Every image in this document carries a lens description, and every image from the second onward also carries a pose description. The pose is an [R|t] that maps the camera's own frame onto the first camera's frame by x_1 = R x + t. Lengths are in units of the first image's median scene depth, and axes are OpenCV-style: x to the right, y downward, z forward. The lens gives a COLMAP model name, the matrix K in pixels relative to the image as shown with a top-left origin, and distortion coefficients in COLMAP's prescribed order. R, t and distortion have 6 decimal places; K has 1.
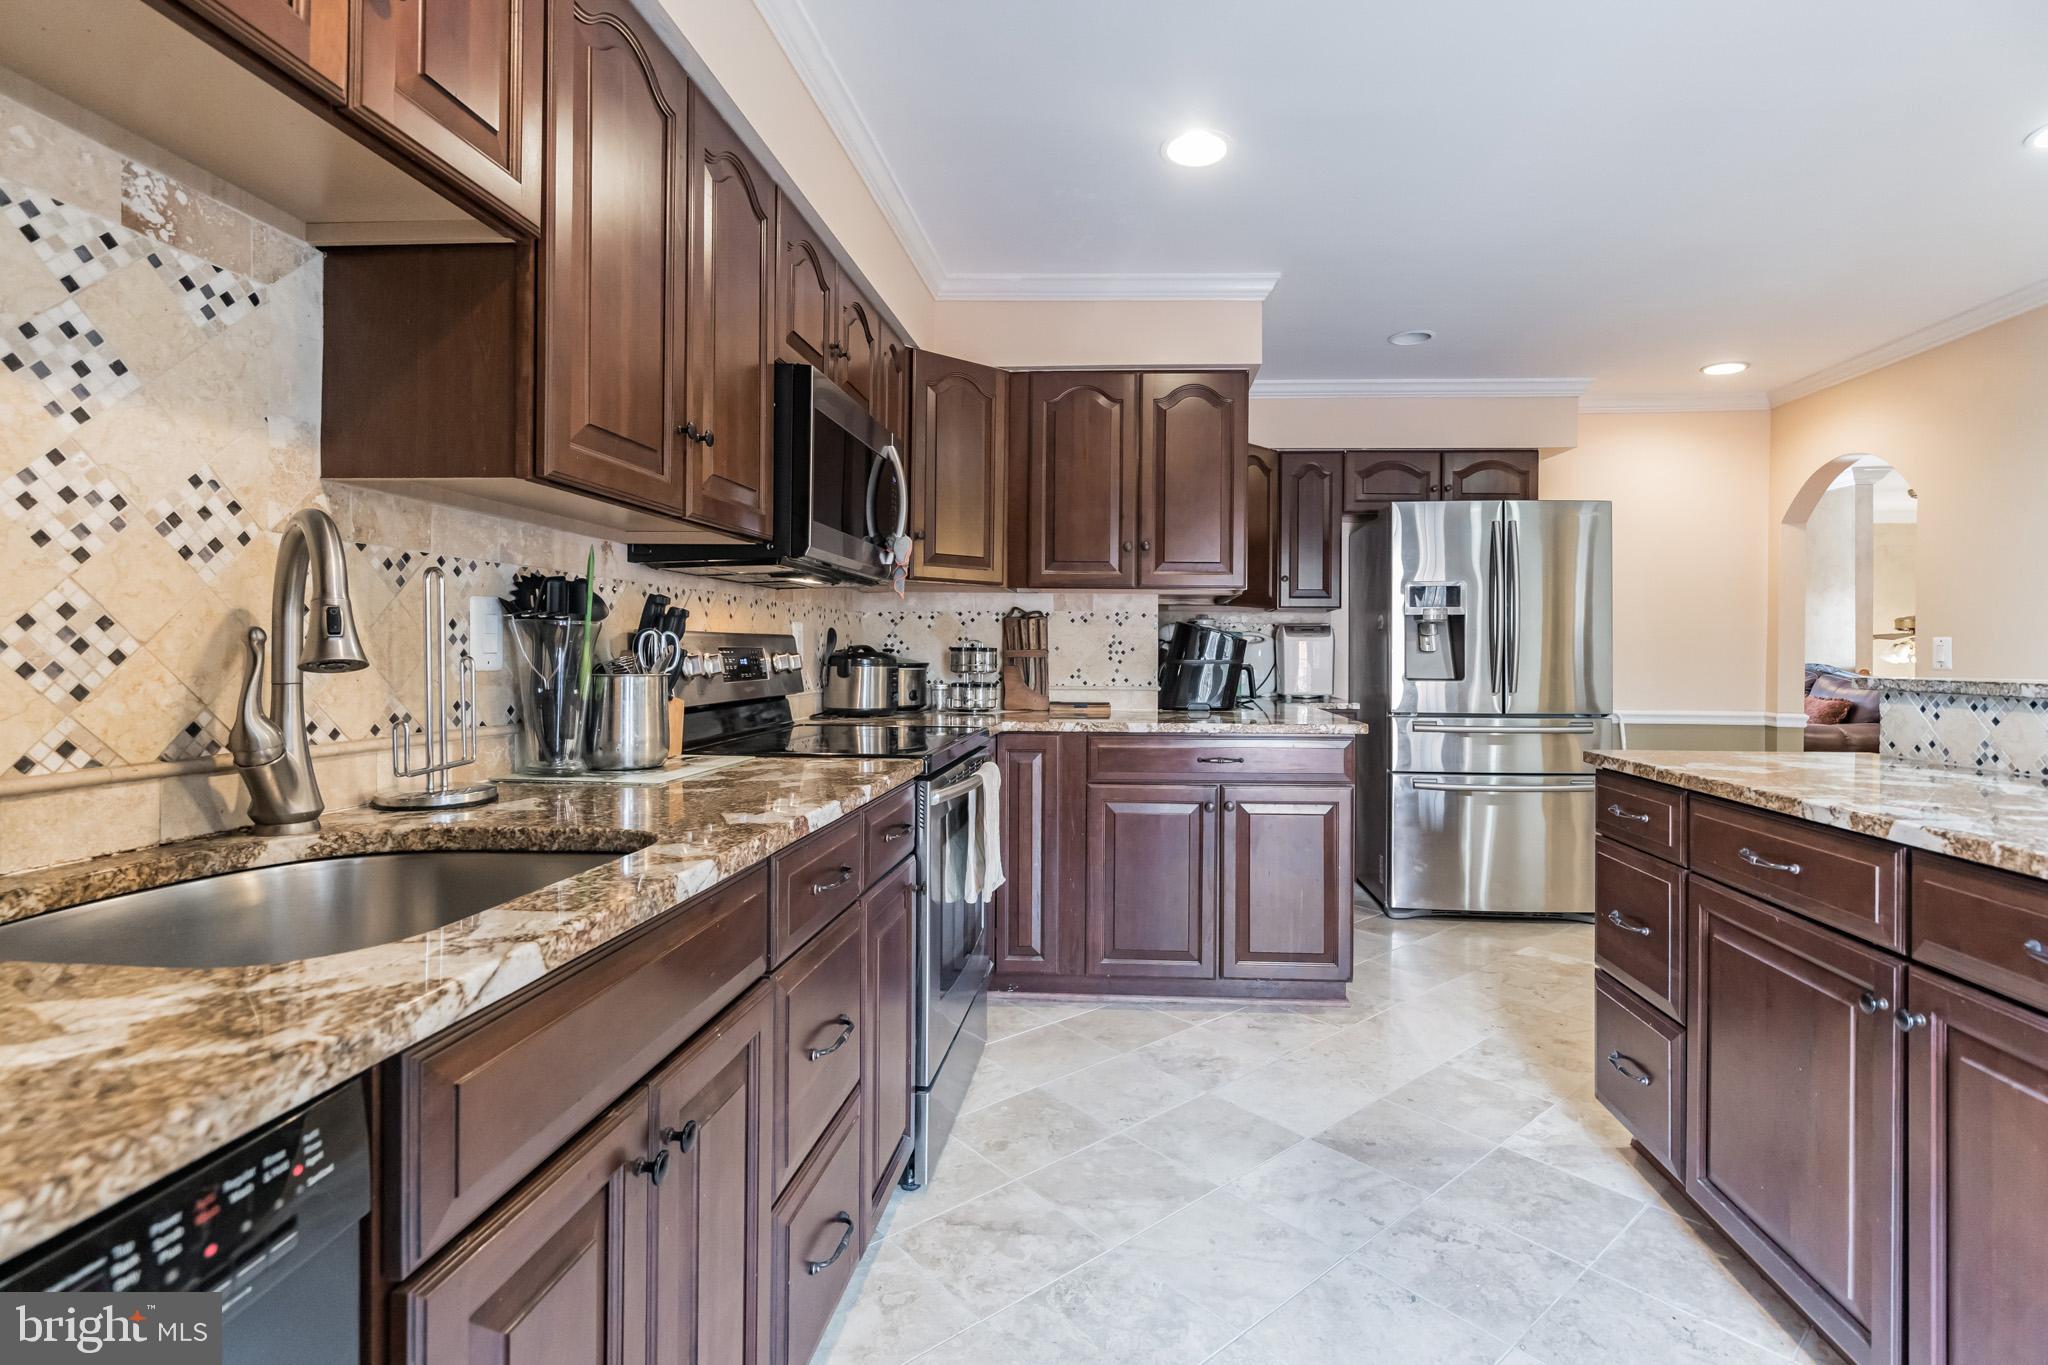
lens RADIAL K [[941.8, 0, 1076.0], [0, 941.8, 642.4], [0, 0, 1]] dist [-0.028242, 0.003615]
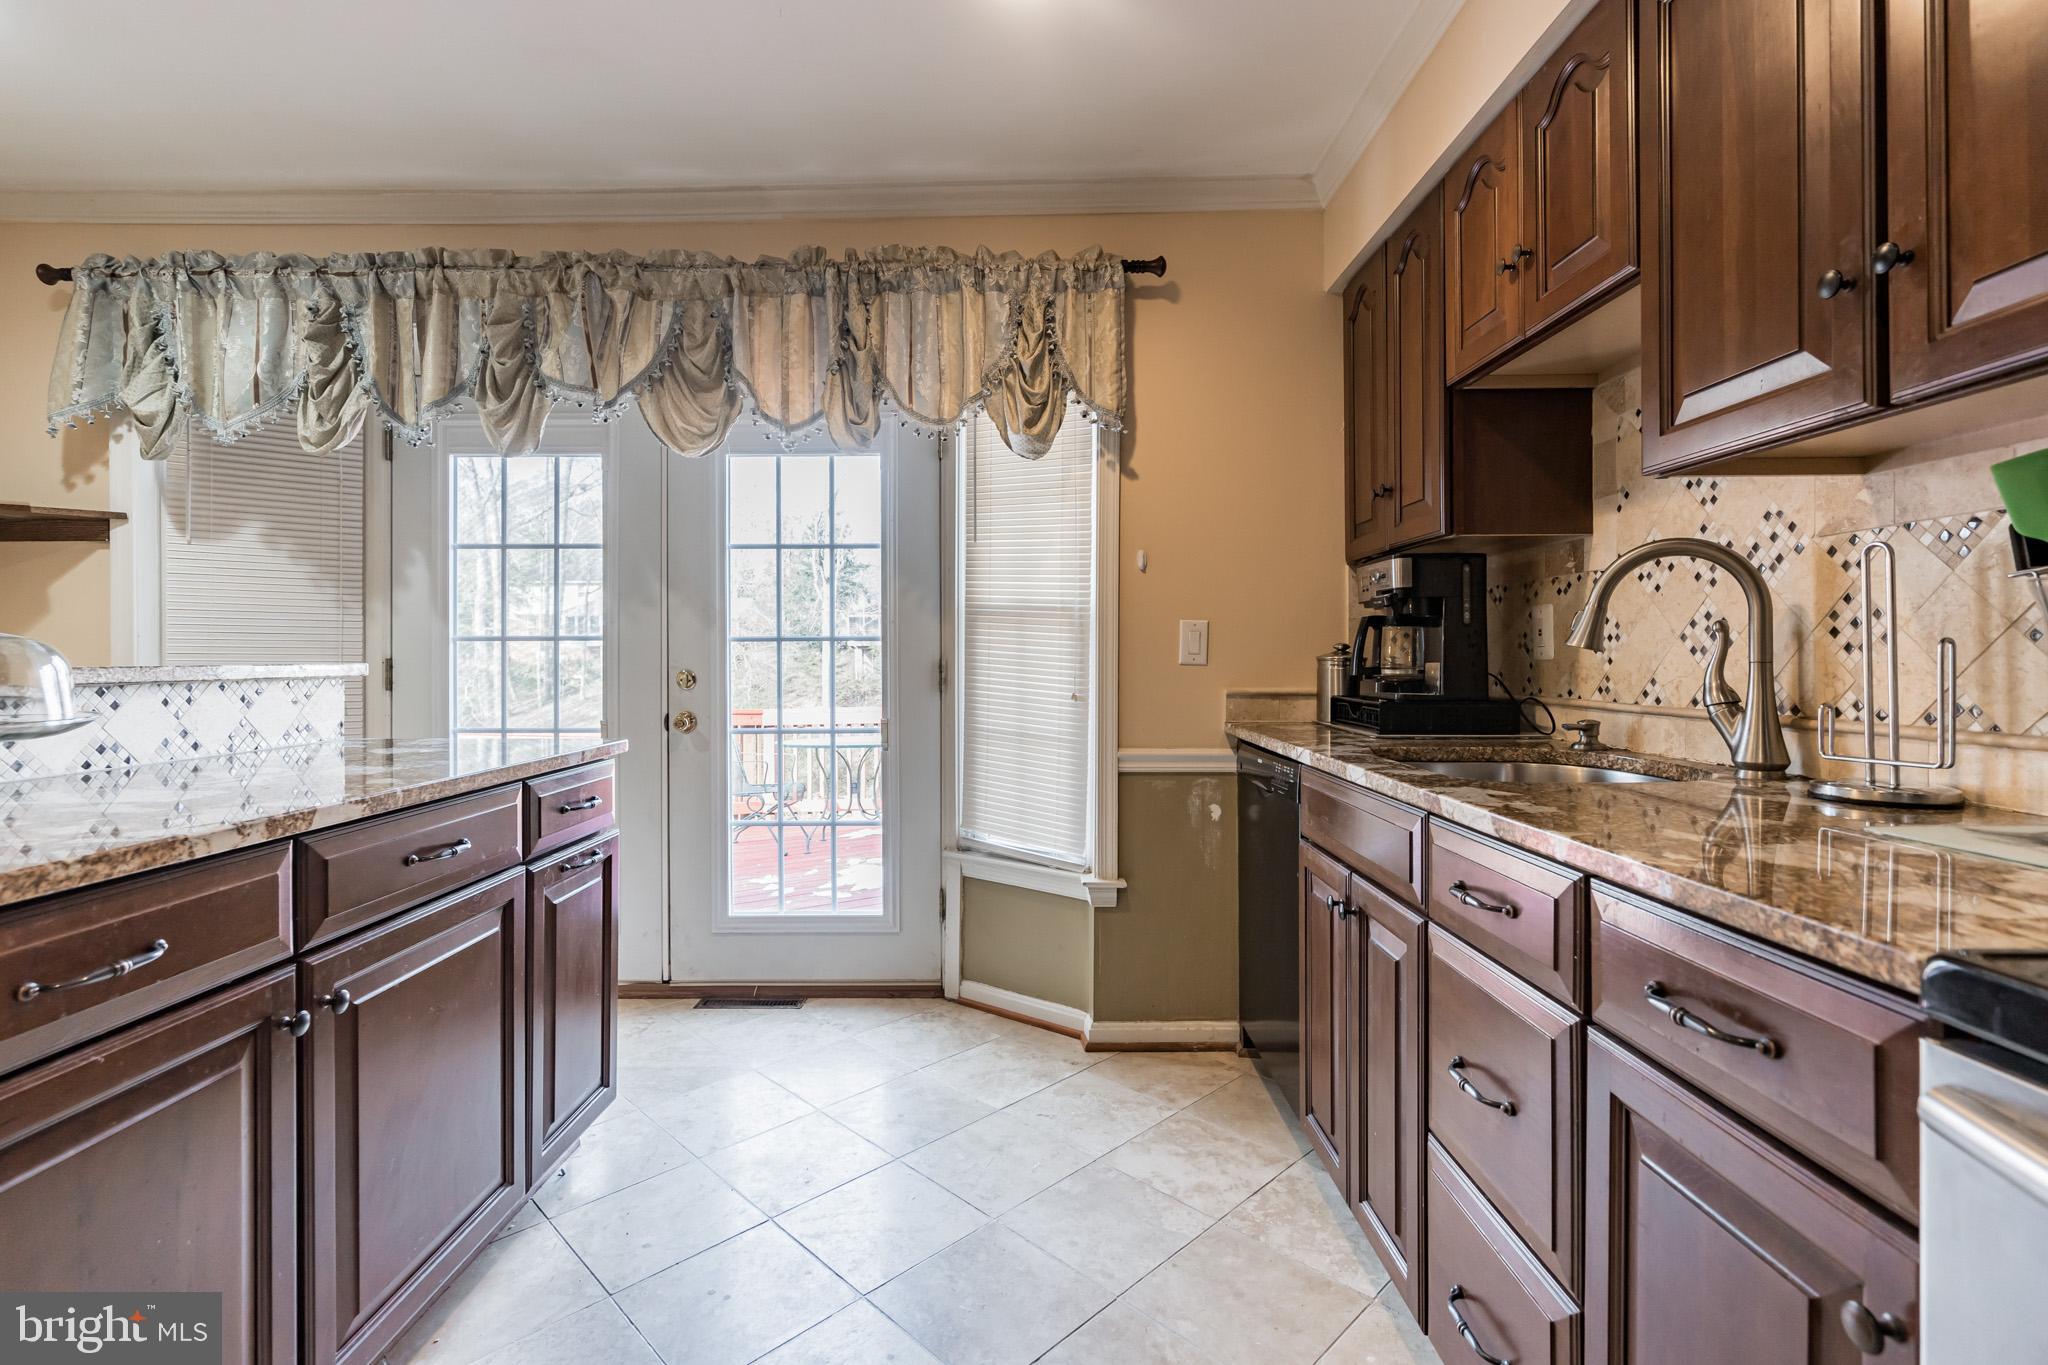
lens RADIAL K [[941.8, 0, 1022.7], [0, 941.8, 665.1], [0, 0, 1]] dist [-0.028242, 0.003615]
pose [[-0.997174, -0.002120, -0.075091, 0.266823], [-0.001936, 0.999995, -0.002532, 0.054422], [0.075096, -0.002379, -0.997173, 2.229698]]
